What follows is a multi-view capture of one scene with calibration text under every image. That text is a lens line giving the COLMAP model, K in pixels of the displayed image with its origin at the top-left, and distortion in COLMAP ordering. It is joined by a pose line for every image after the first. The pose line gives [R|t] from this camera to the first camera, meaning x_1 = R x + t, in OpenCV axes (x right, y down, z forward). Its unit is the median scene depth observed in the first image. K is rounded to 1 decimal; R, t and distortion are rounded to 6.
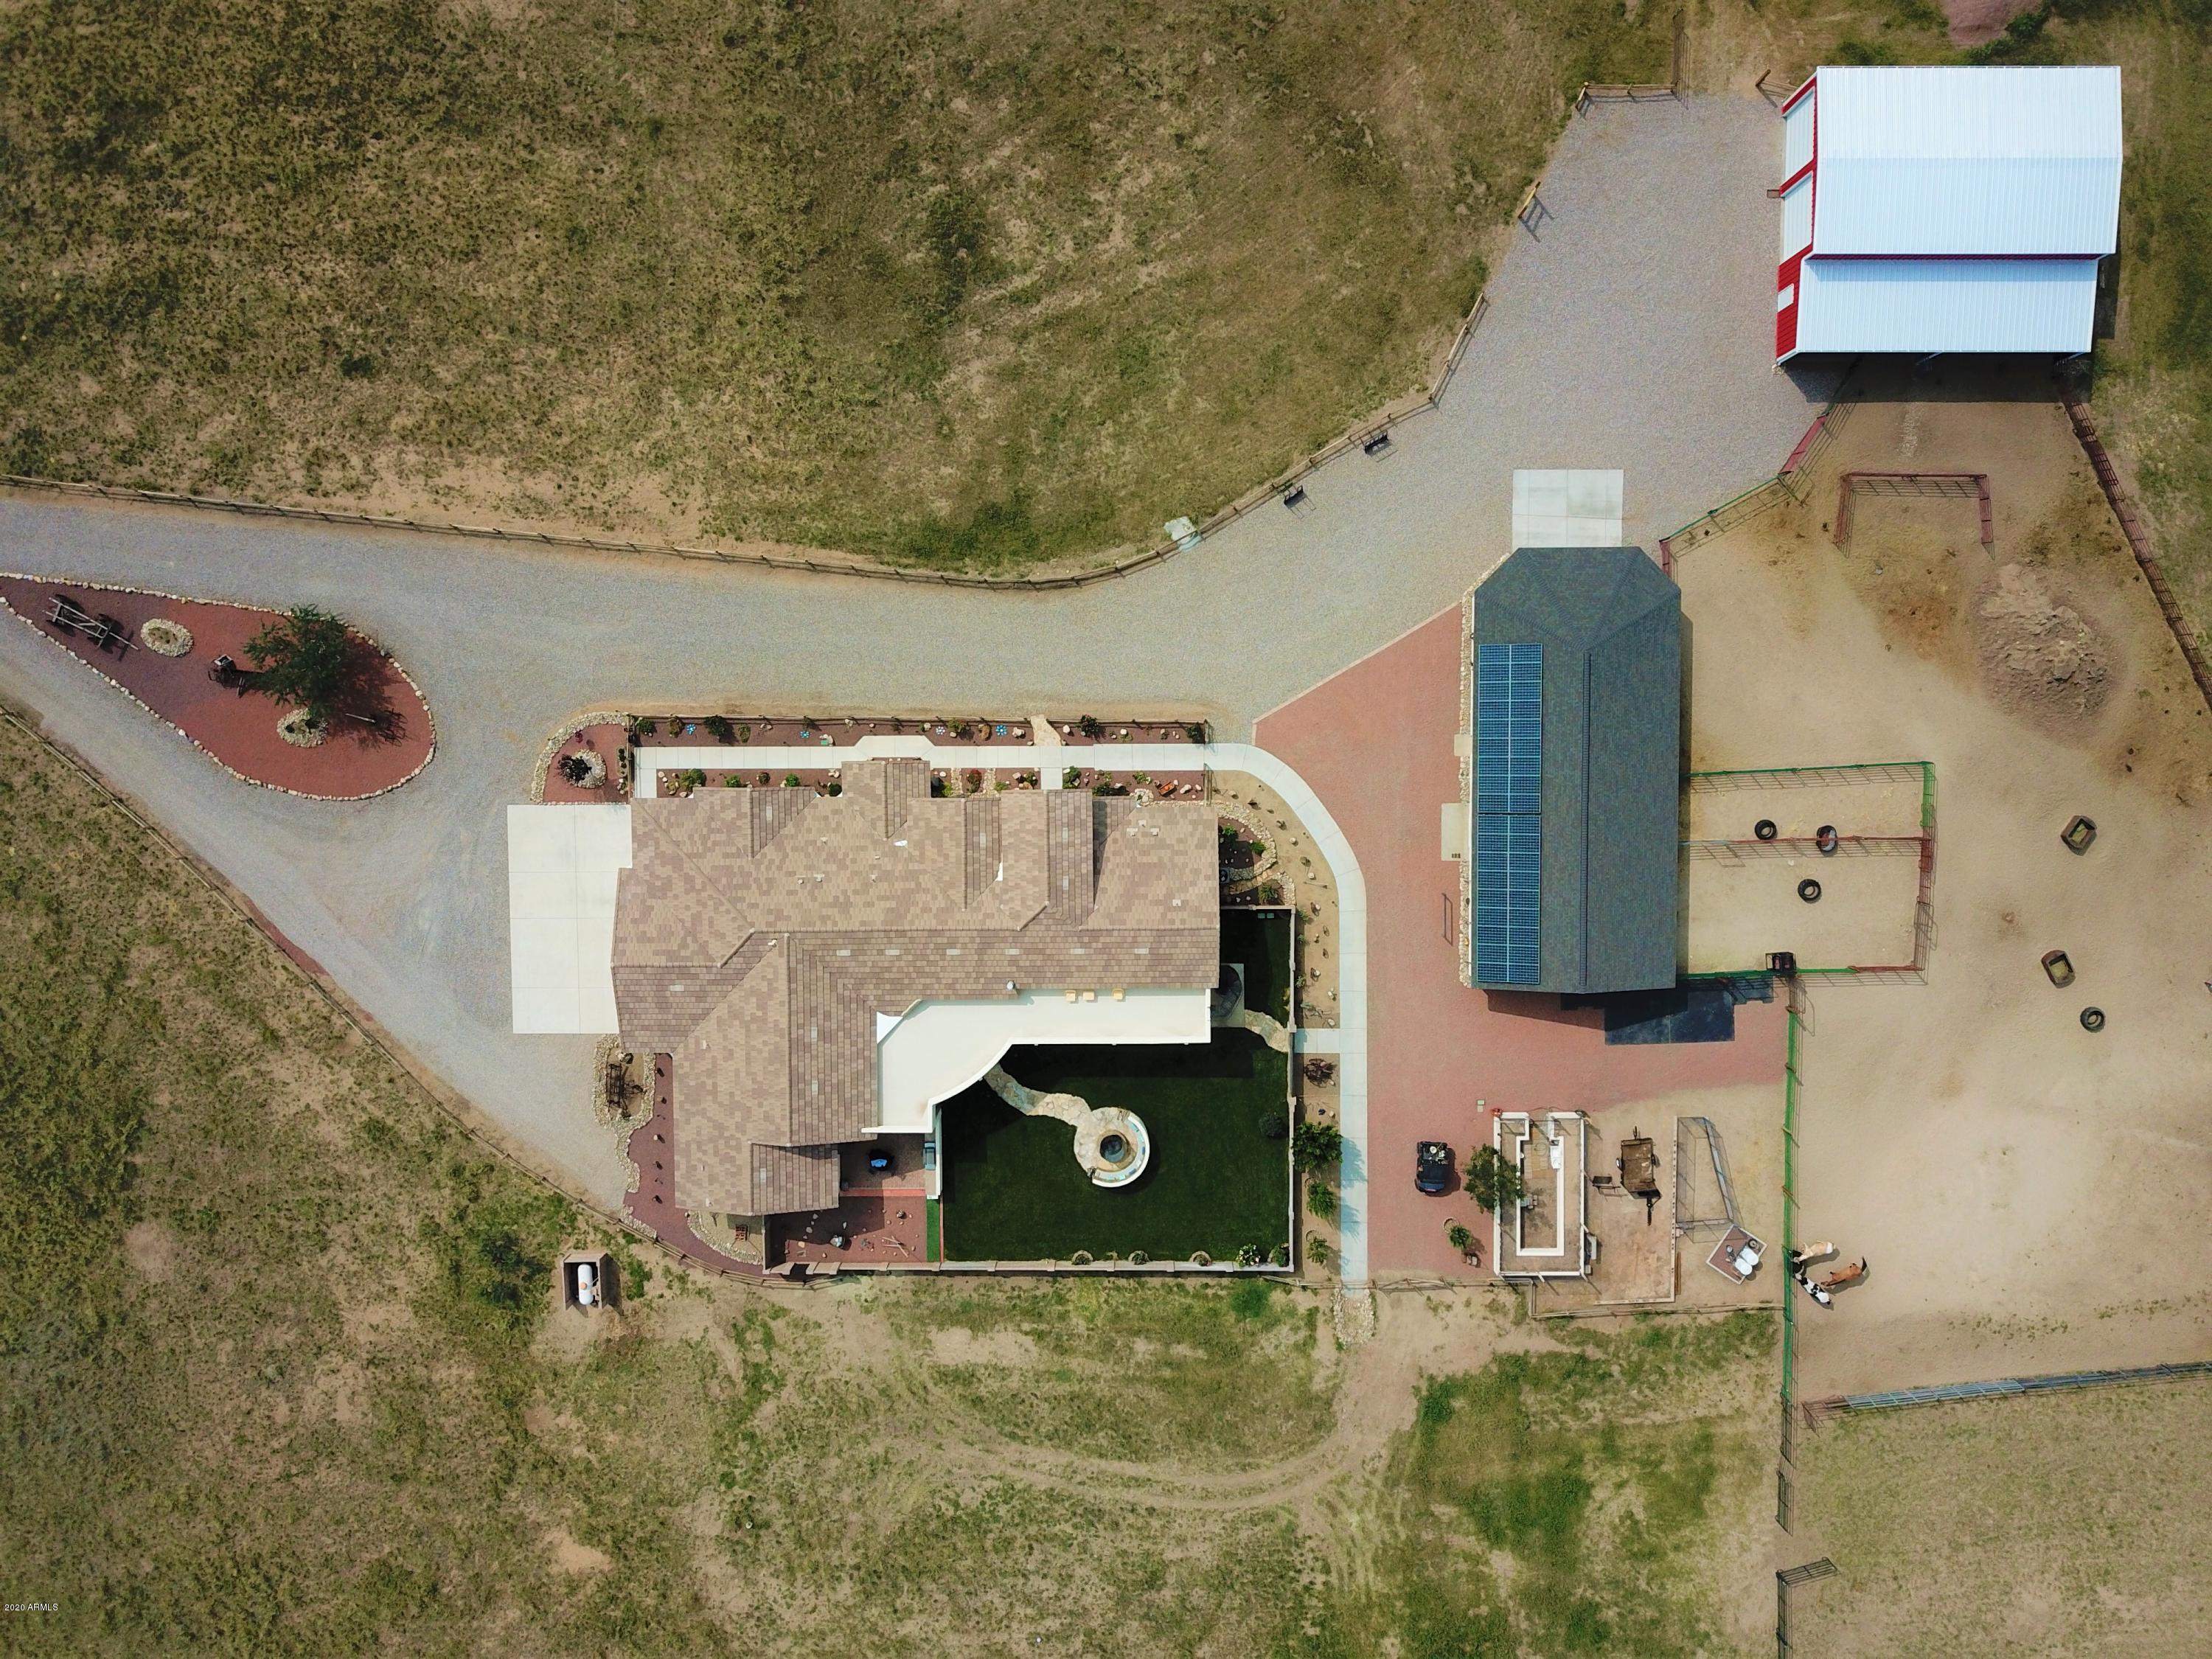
lens RADIAL K [[1700.9, 0, 1083.7], [0, 1700.9, 826.0], [0, 0, 1]] dist [0.007367, -0.004125]
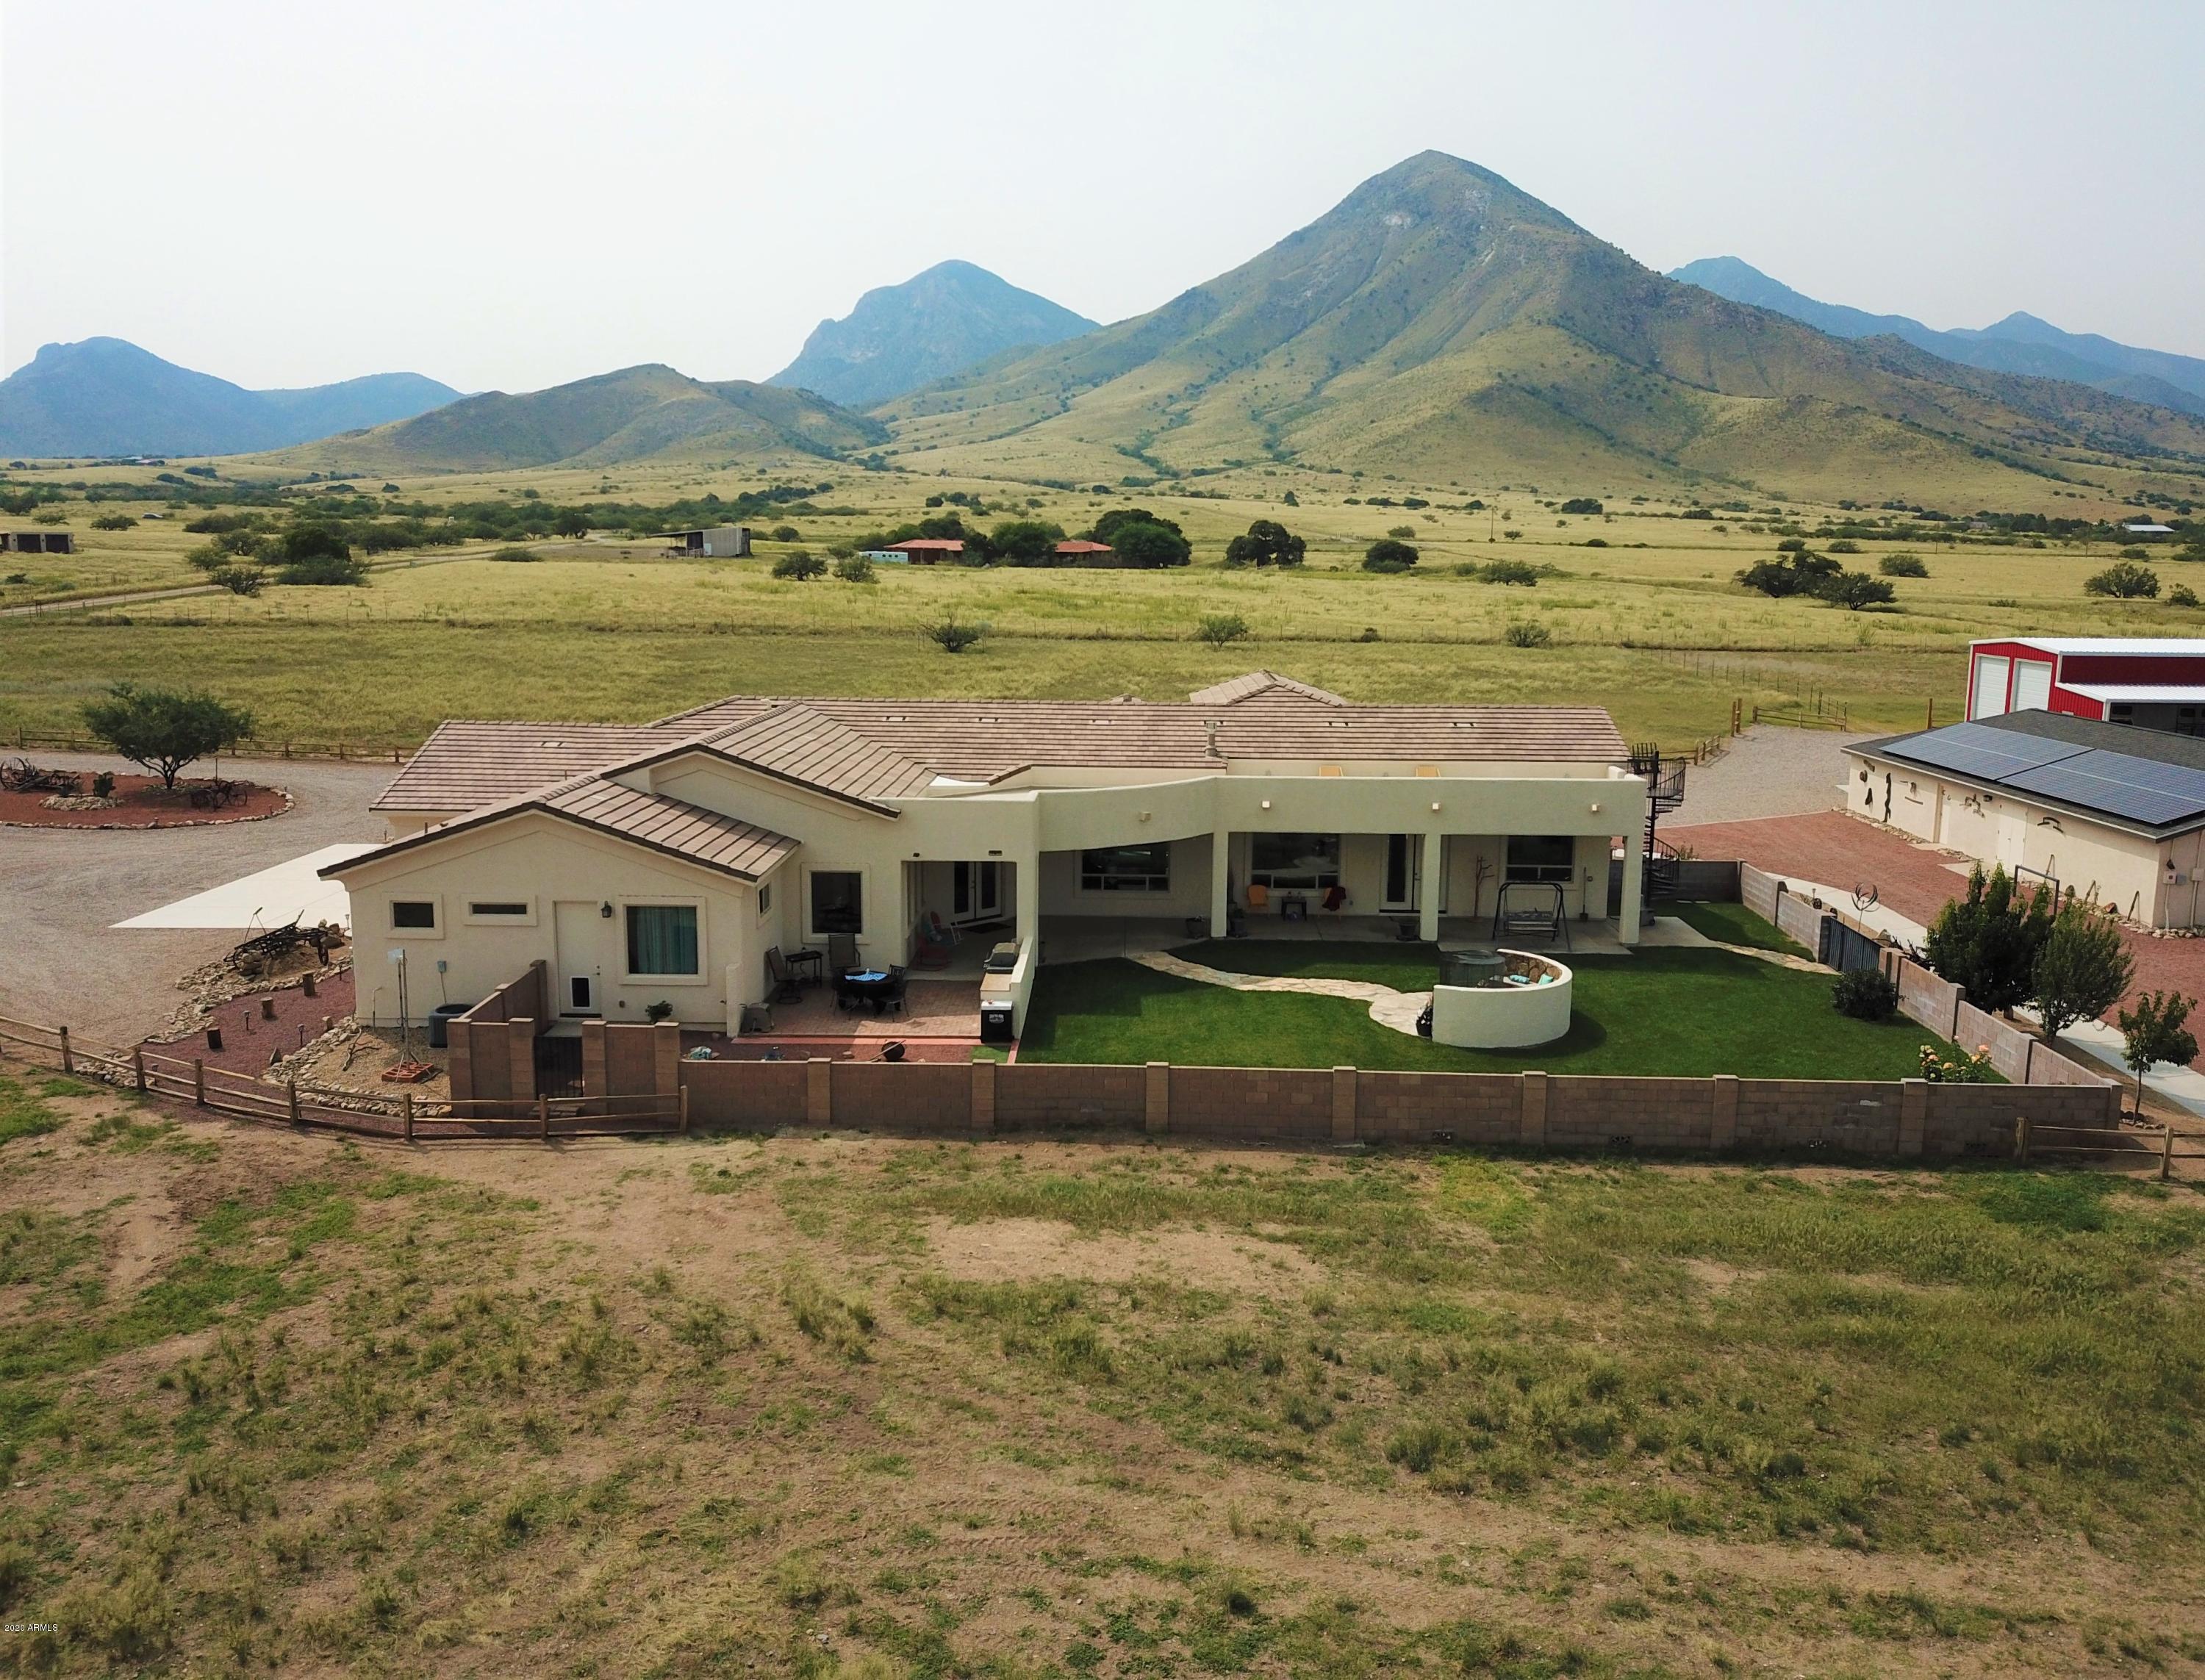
lens RADIAL K [[1748.2, 0, 1125.6], [0, 1748.2, 841.3], [0, 0, 1]] dist [0.005581, -0.001021]
pose [[0.999510, 0.025510, -0.018165, -0.054474], [-0.020861, 0.109738, -0.993742, 0.572840], [-0.023357, 0.993633, 0.110216, 0.909828]]
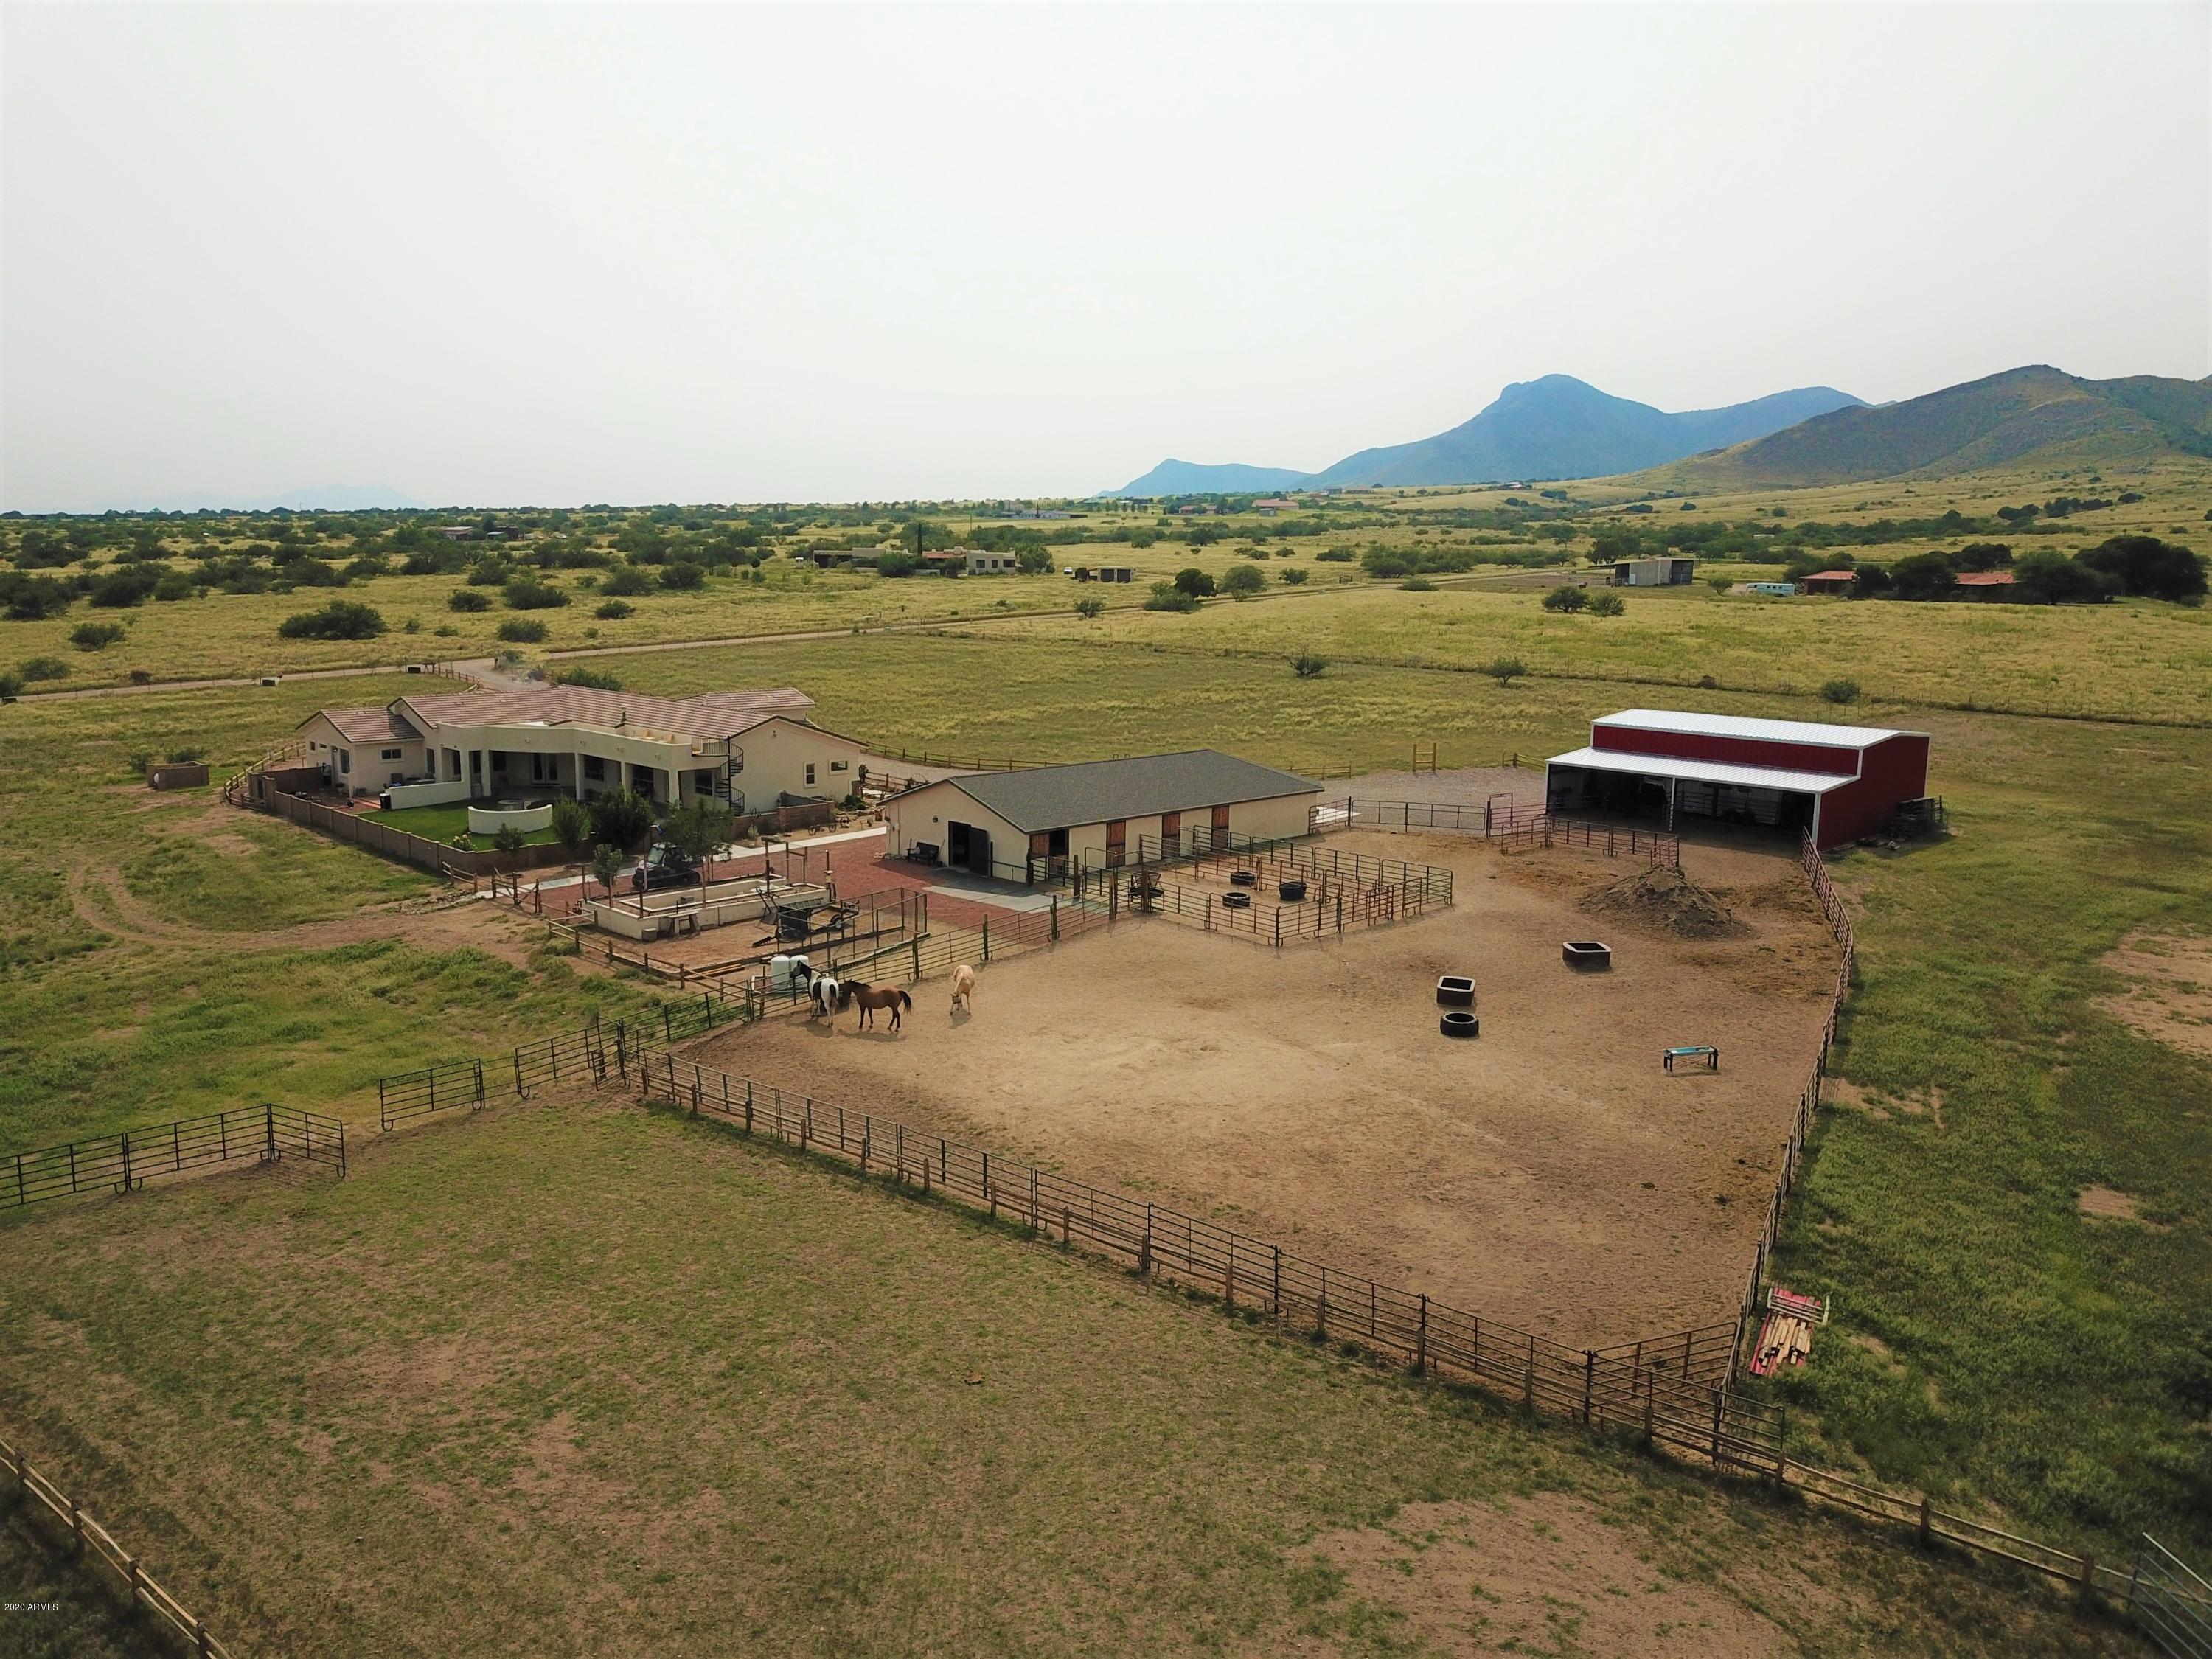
lens RADIAL K [[1700.9, 0, 1083.7], [0, 1700.9, 826.0], [0, 0, 1]] dist [0.007367, -0.004125]
pose [[0.689763, 0.137832, -0.710795, 0.901393], [-0.721656, 0.051351, -0.690345, 0.607293], [-0.058652, 0.989124, 0.134887, 0.844355]]
